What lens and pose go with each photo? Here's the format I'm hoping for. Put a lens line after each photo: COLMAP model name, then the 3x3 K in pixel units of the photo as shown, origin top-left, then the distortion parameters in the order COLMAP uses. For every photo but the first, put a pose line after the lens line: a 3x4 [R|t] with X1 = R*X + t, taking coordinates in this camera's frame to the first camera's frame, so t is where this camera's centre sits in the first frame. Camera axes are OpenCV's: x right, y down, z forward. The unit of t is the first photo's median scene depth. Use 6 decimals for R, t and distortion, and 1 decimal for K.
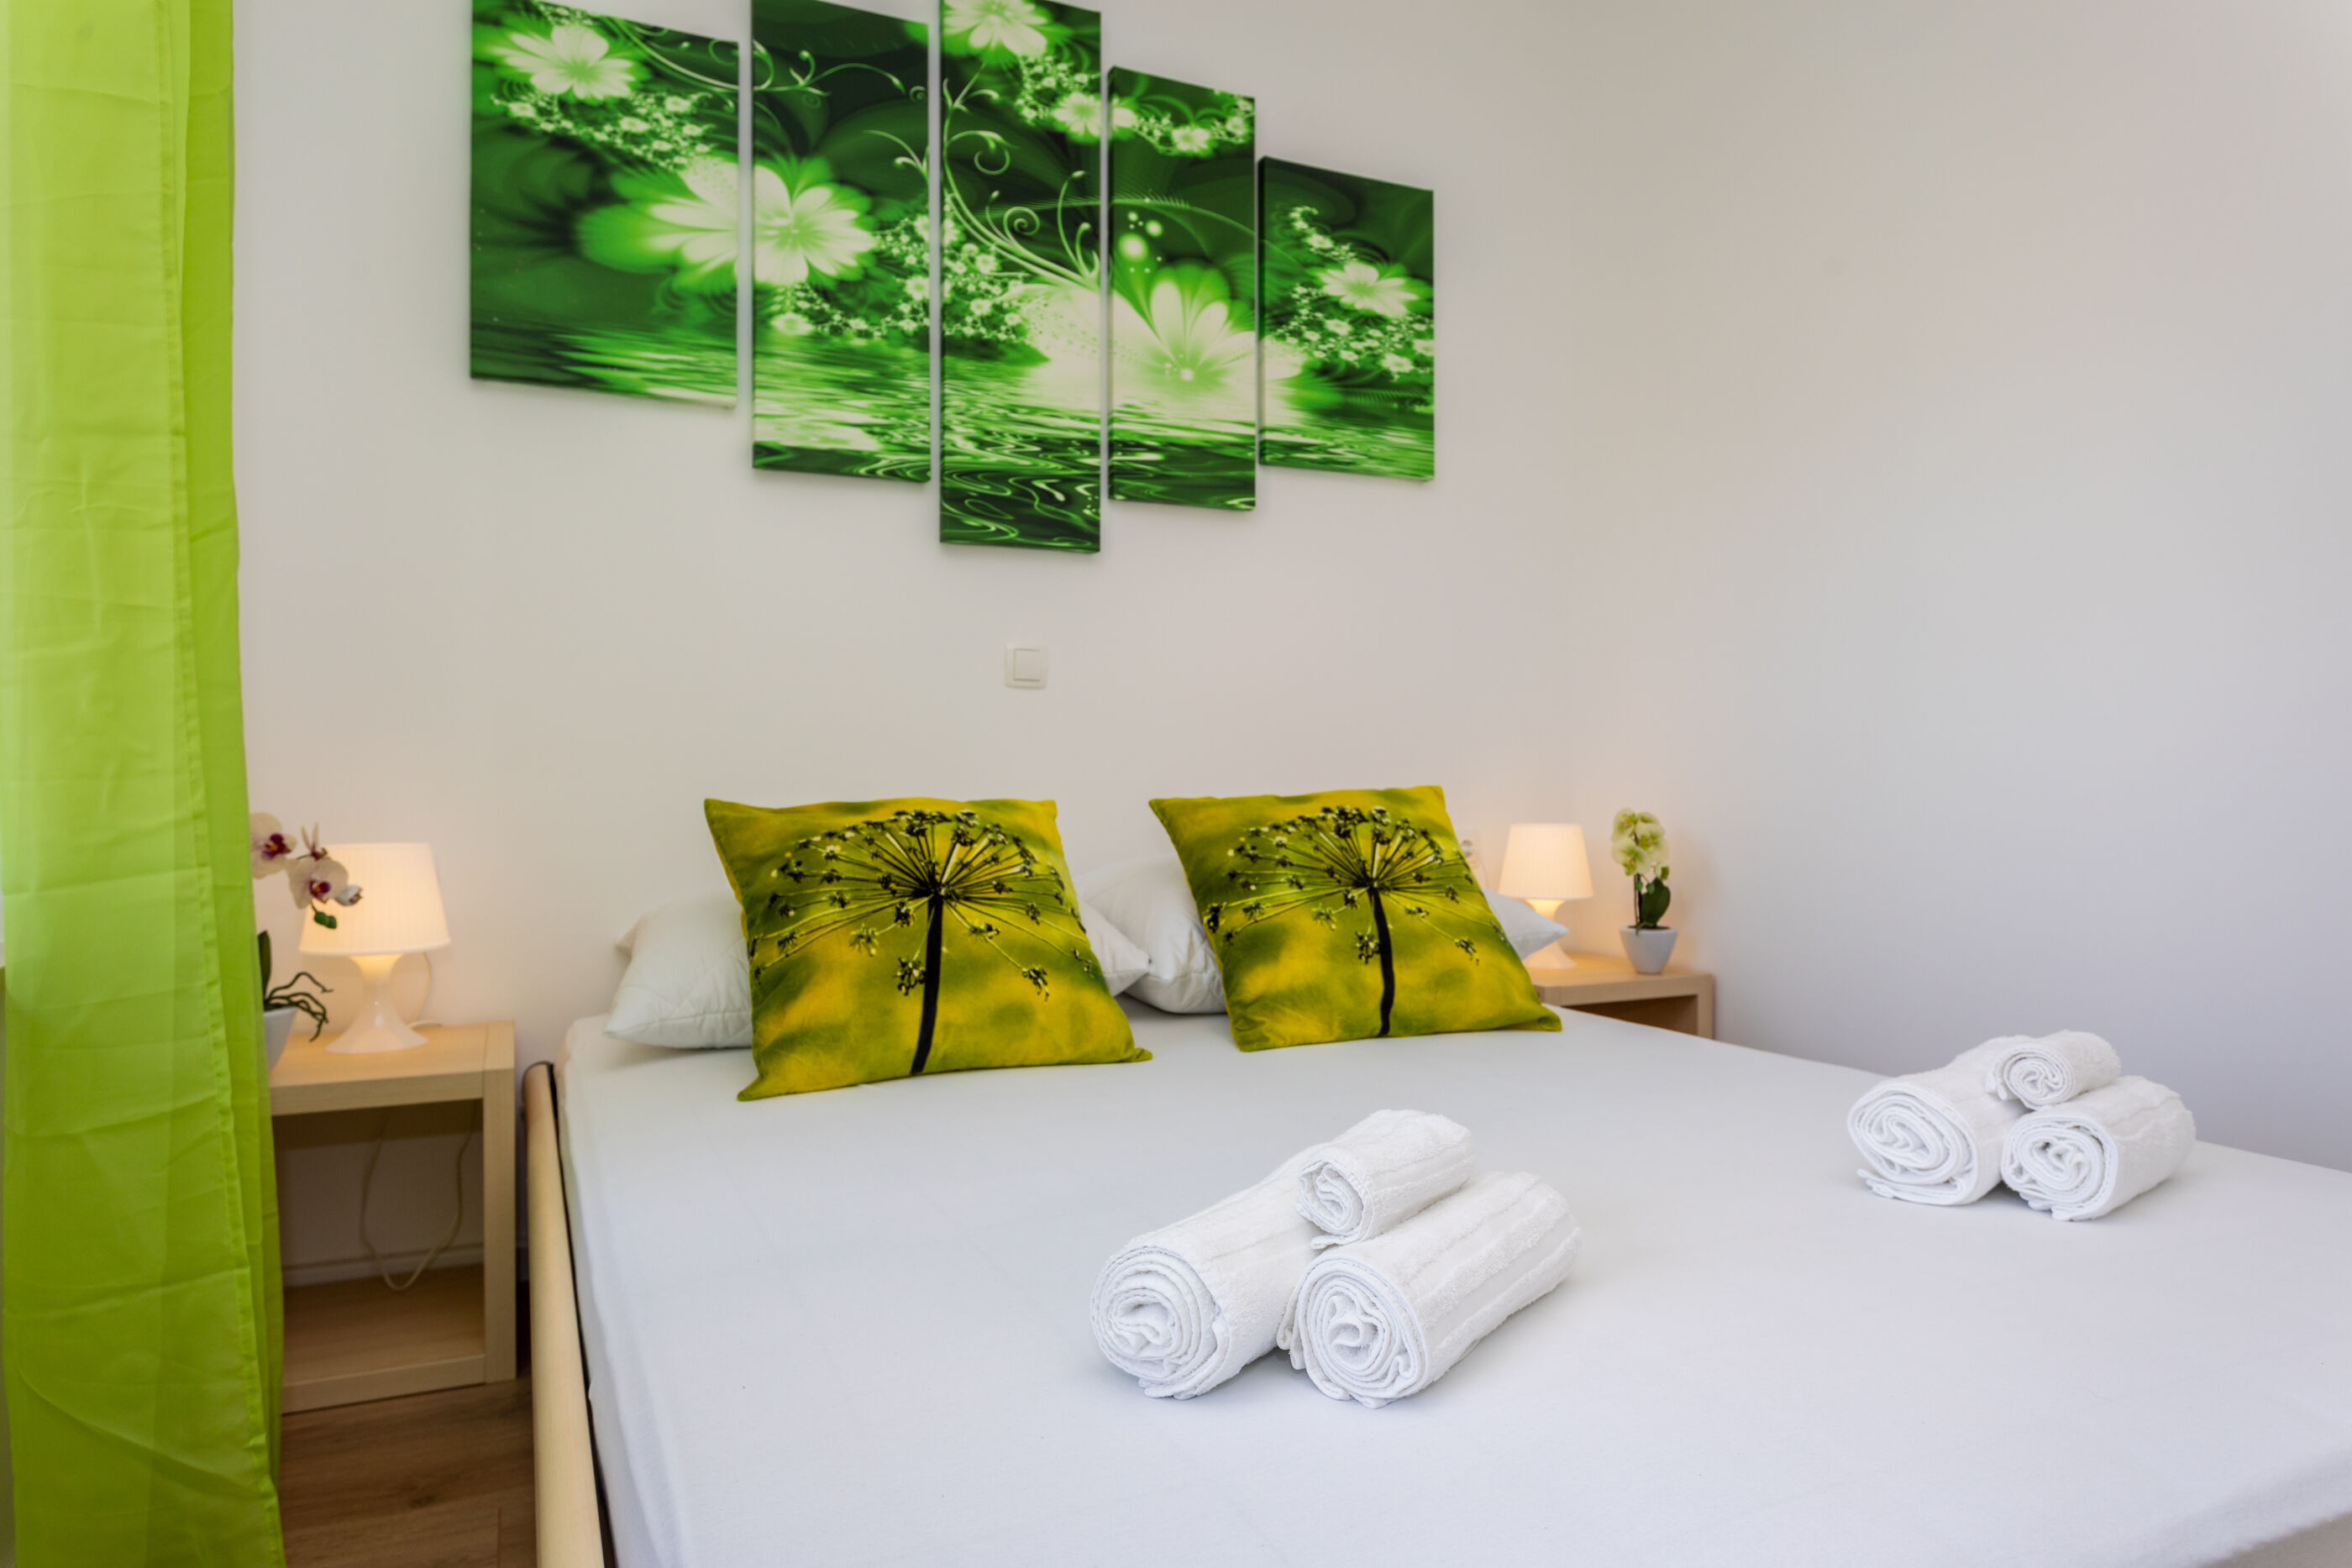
lens RADIAL K [[1424.2, 0, 1168.9], [0, 1424.2, 783.9], [0, 0, 1]] dist [-0.010127, 0.004074]
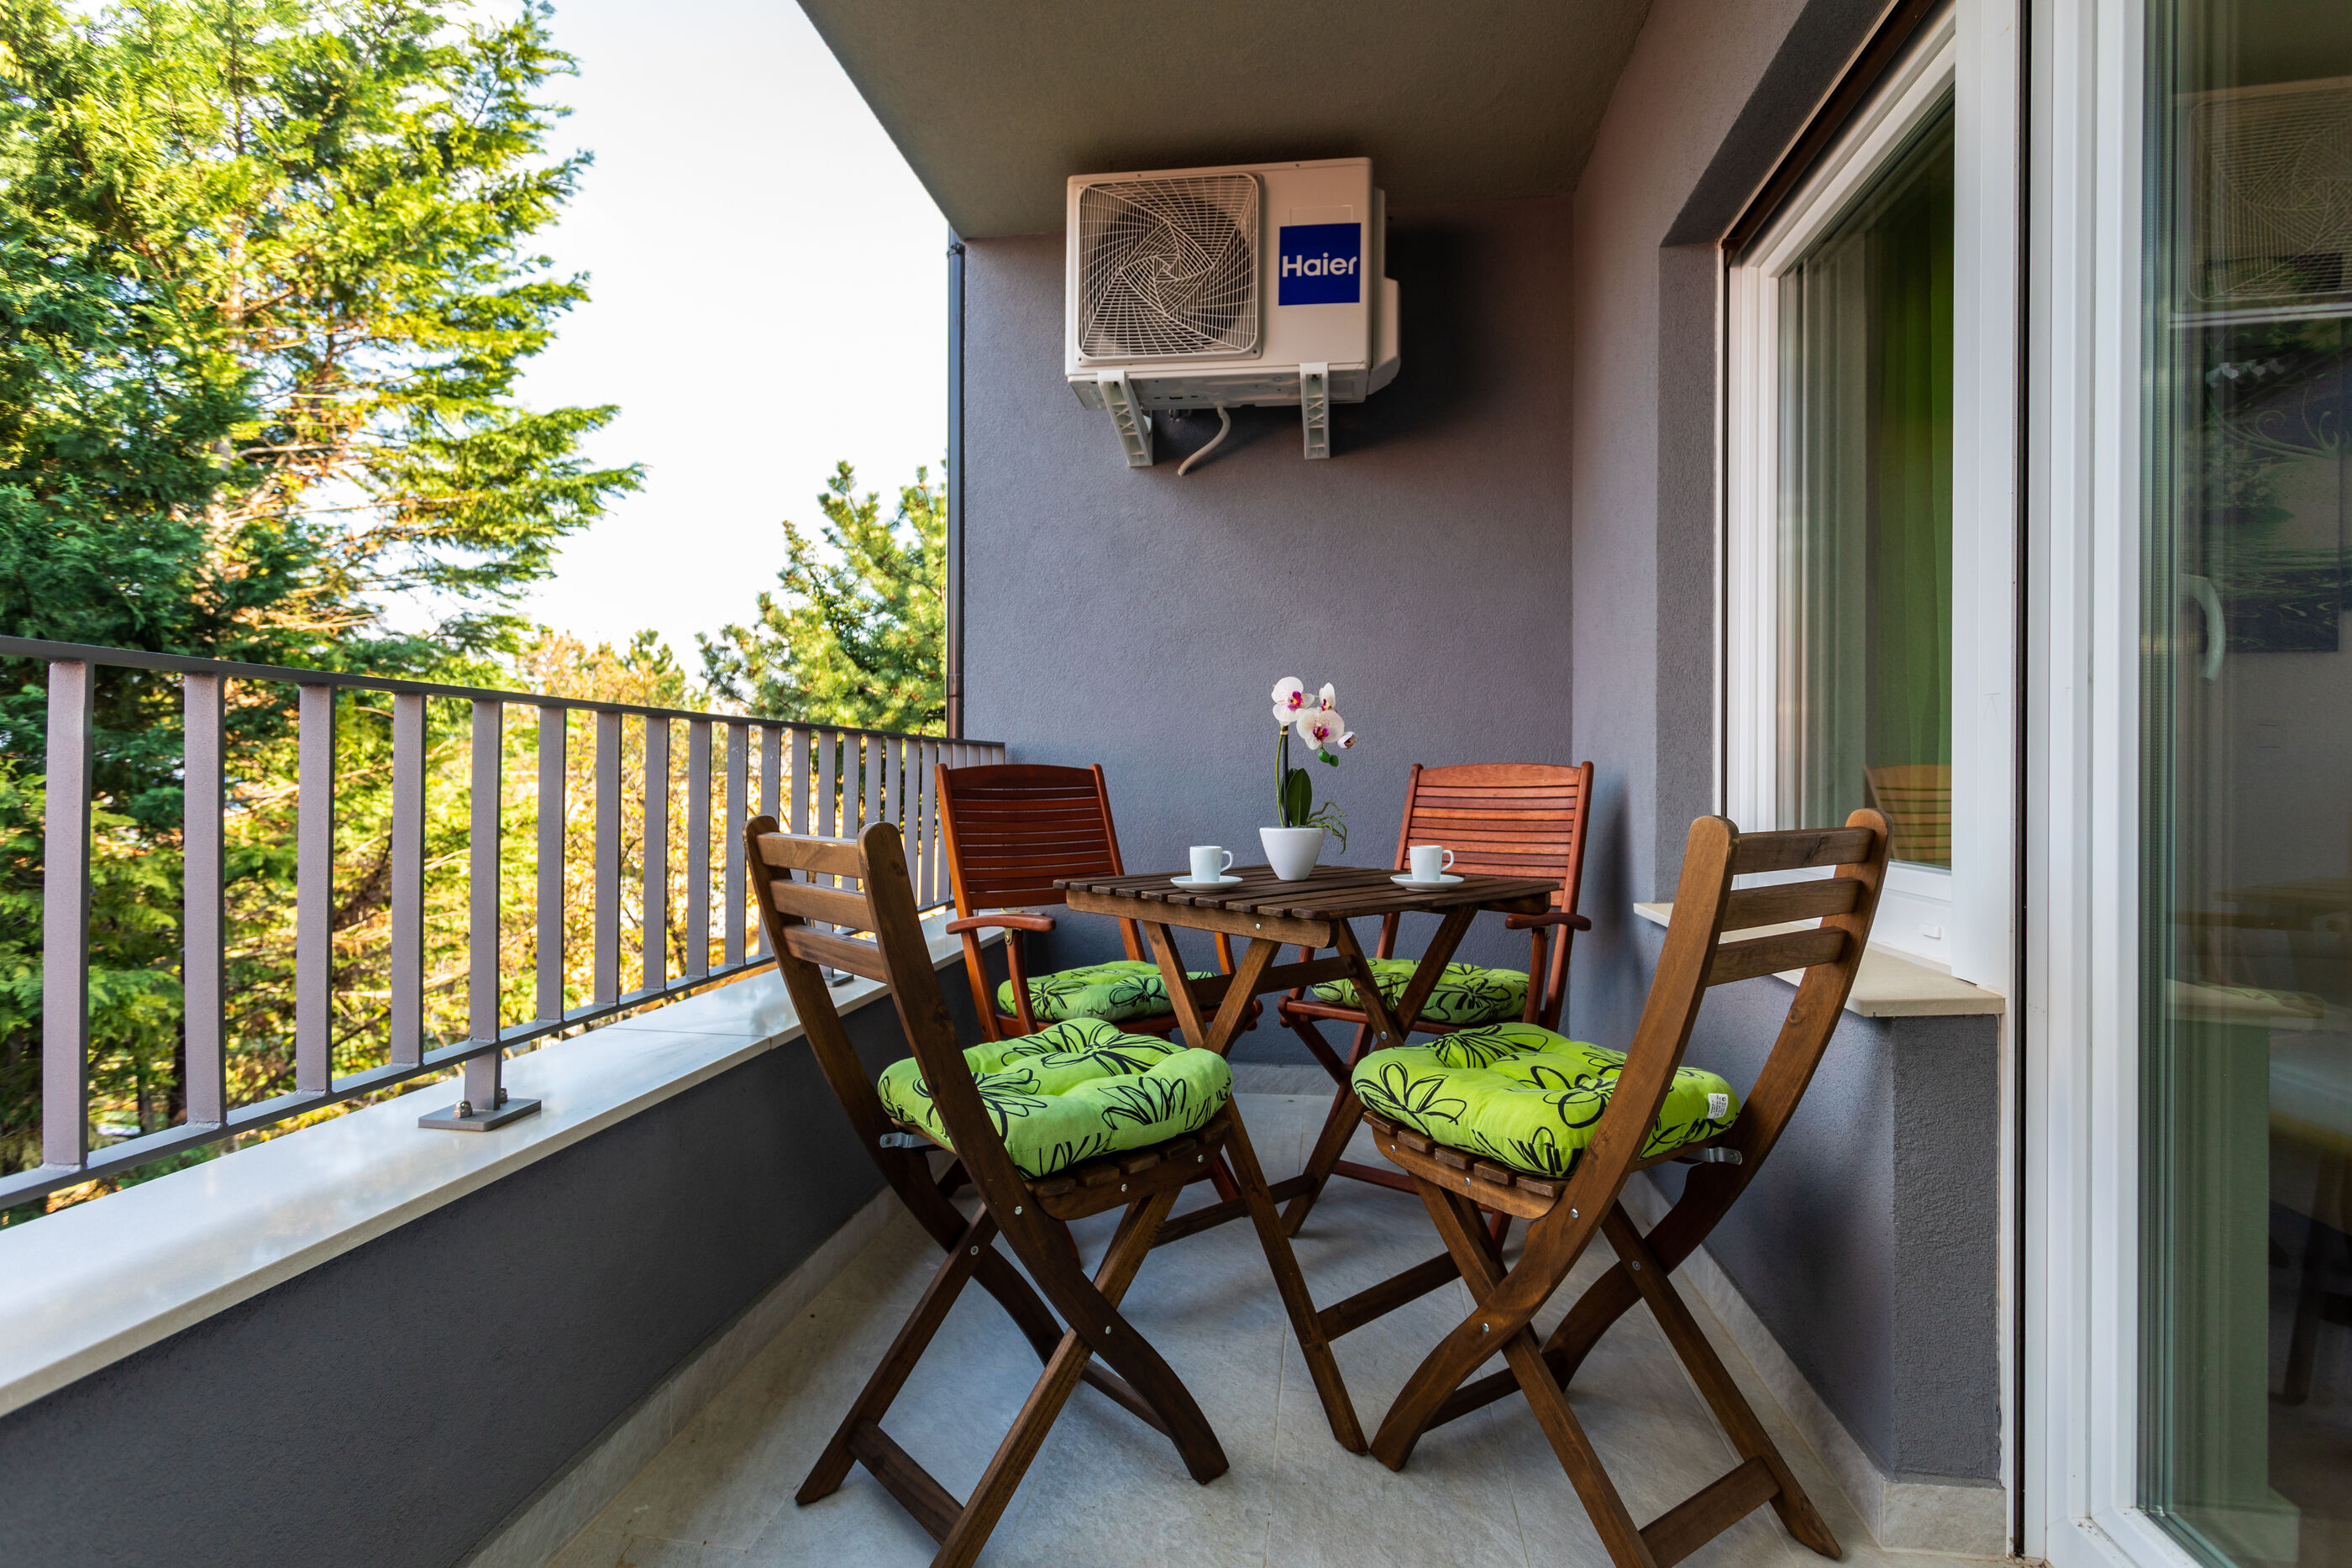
lens RADIAL K [[1106.3, 0, 1175.8], [0, 1106.3, 778.1], [0, 0, 1]] dist [0.006294, -0.000836]
pose [[0.834807, 0.005693, -0.550513, -0.398105], [-0.009249, 0.999950, -0.003685, -0.027695], [0.550465, 0.008168, 0.834818, -0.510406]]
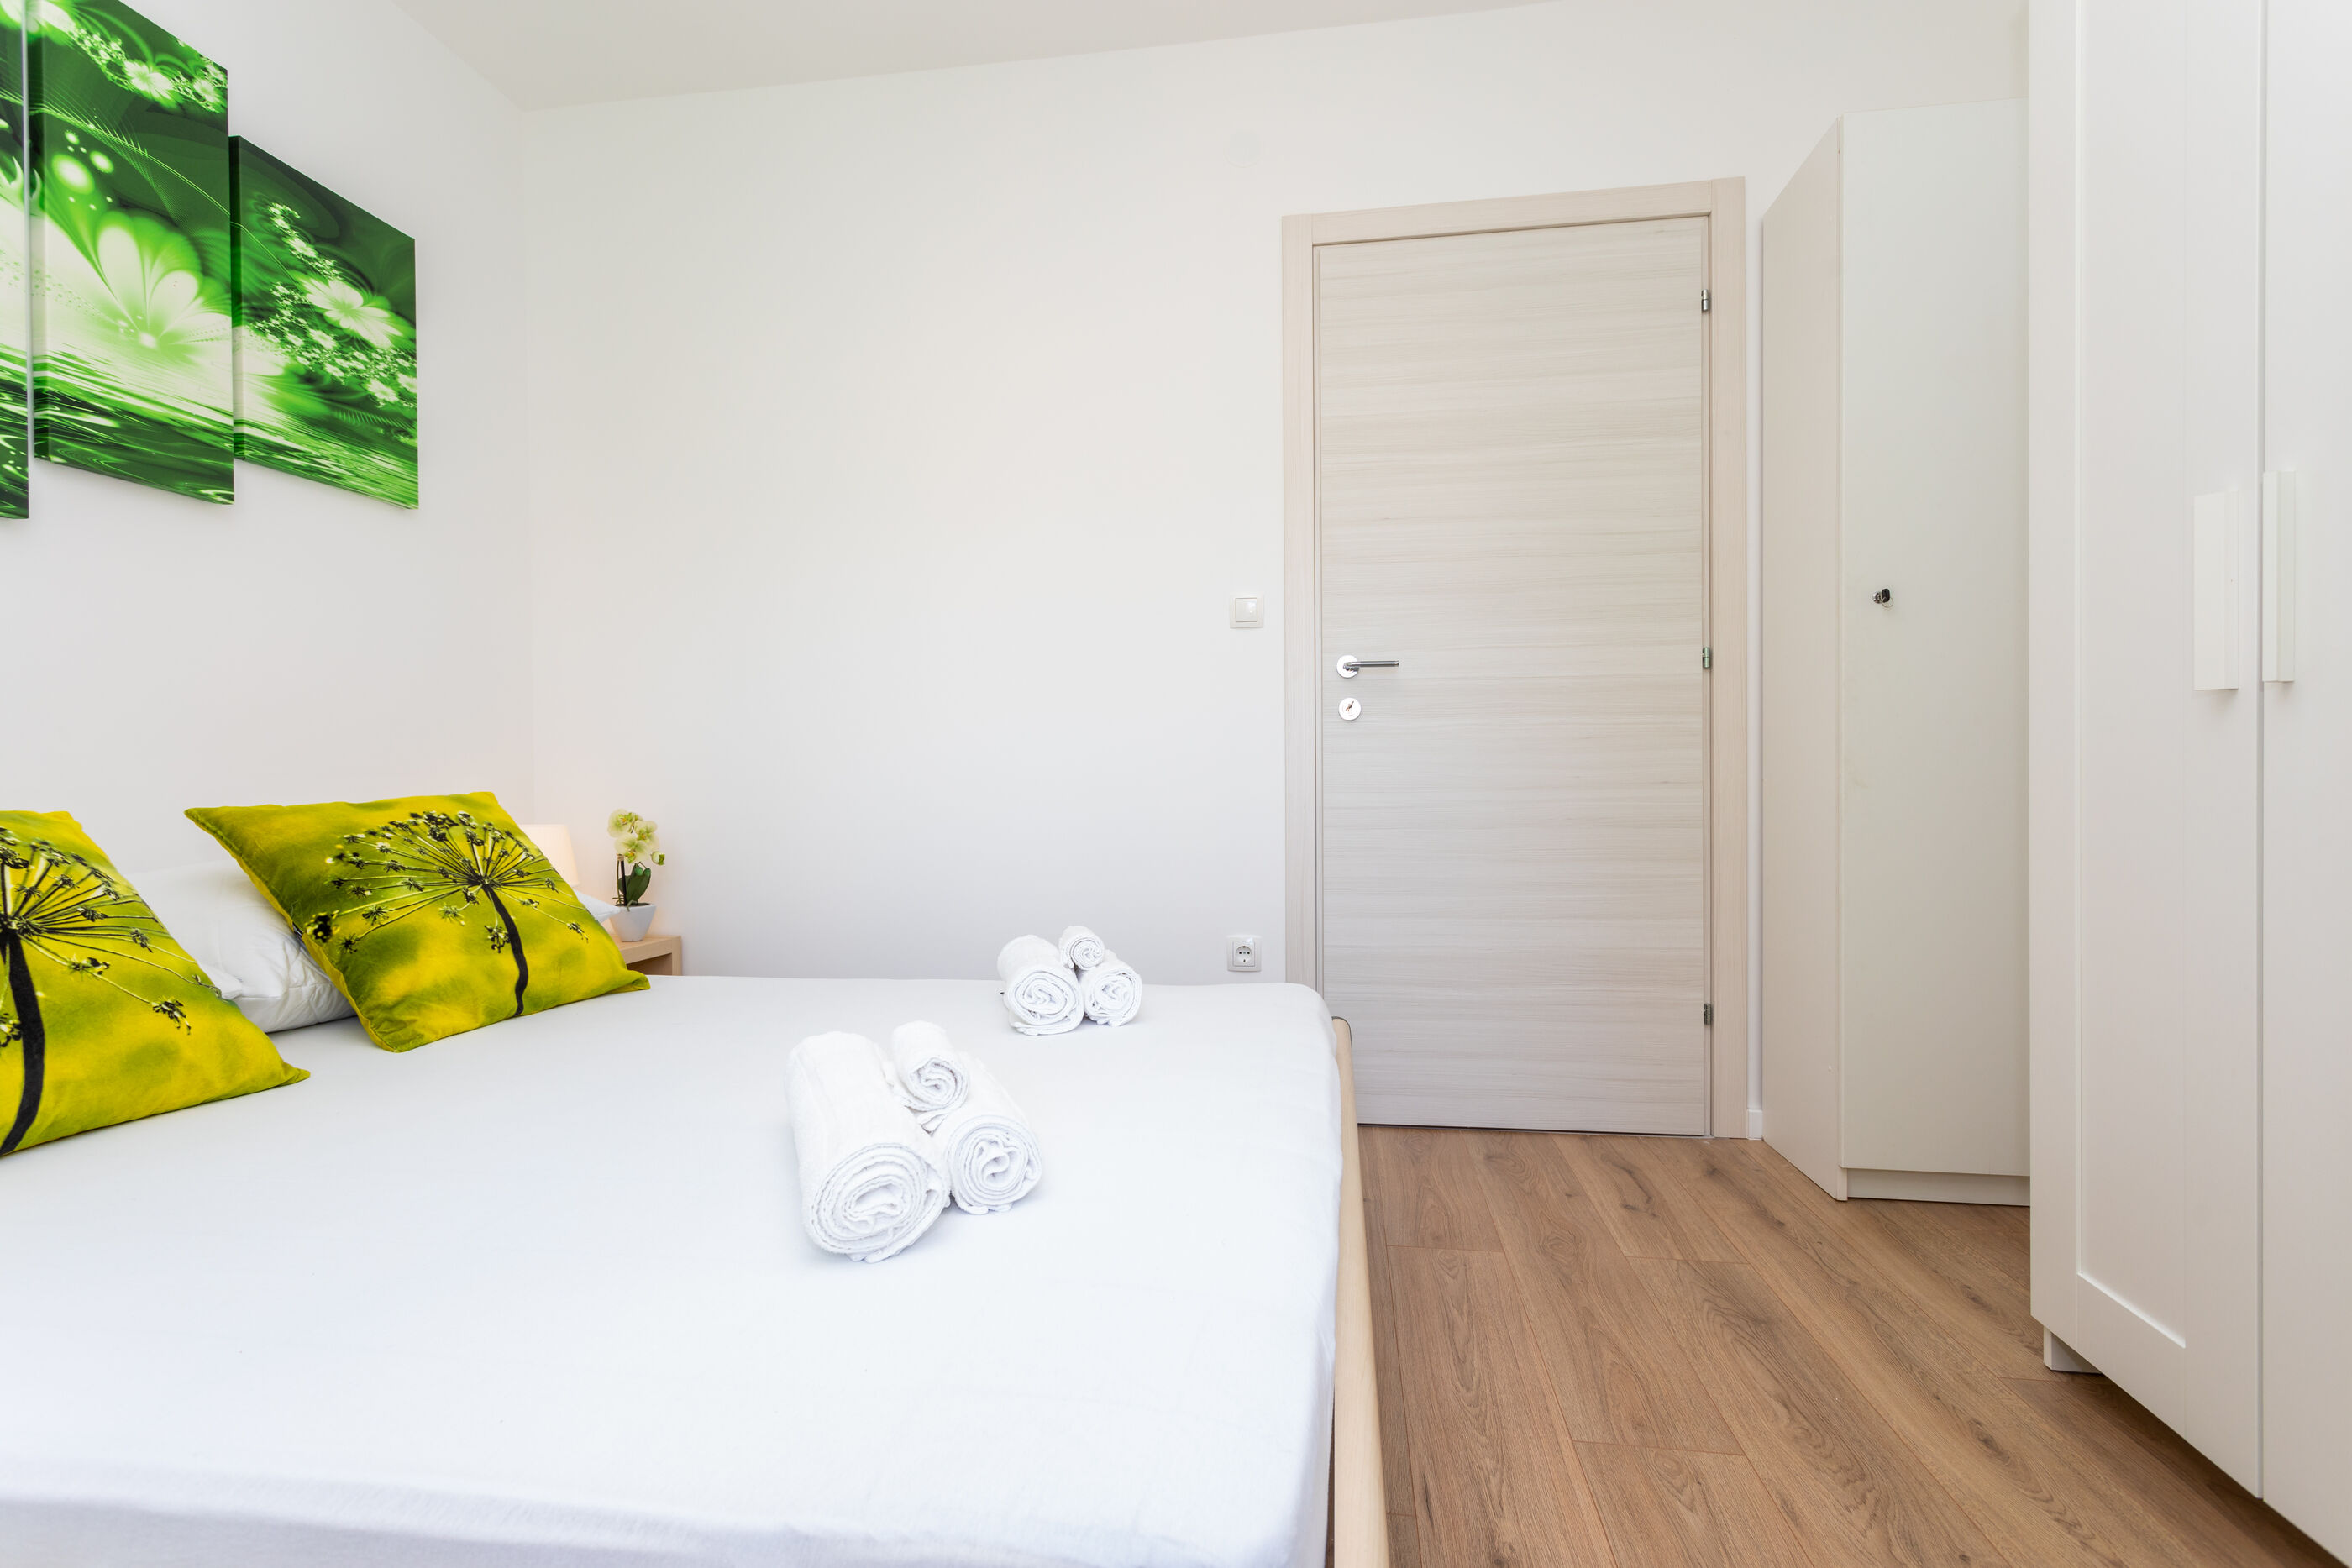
lens RADIAL K [[1106.3, 0, 1169.7], [0, 1106.3, 786.1], [0, 0, 1]] dist [0.006294, -0.000836]
pose [[0.551032, -0.002707, 0.834480, -0.231389], [0.006214, 0.999980, -0.000859, 0.000709], [-0.834461, 0.005658, 0.551038, 0.072205]]
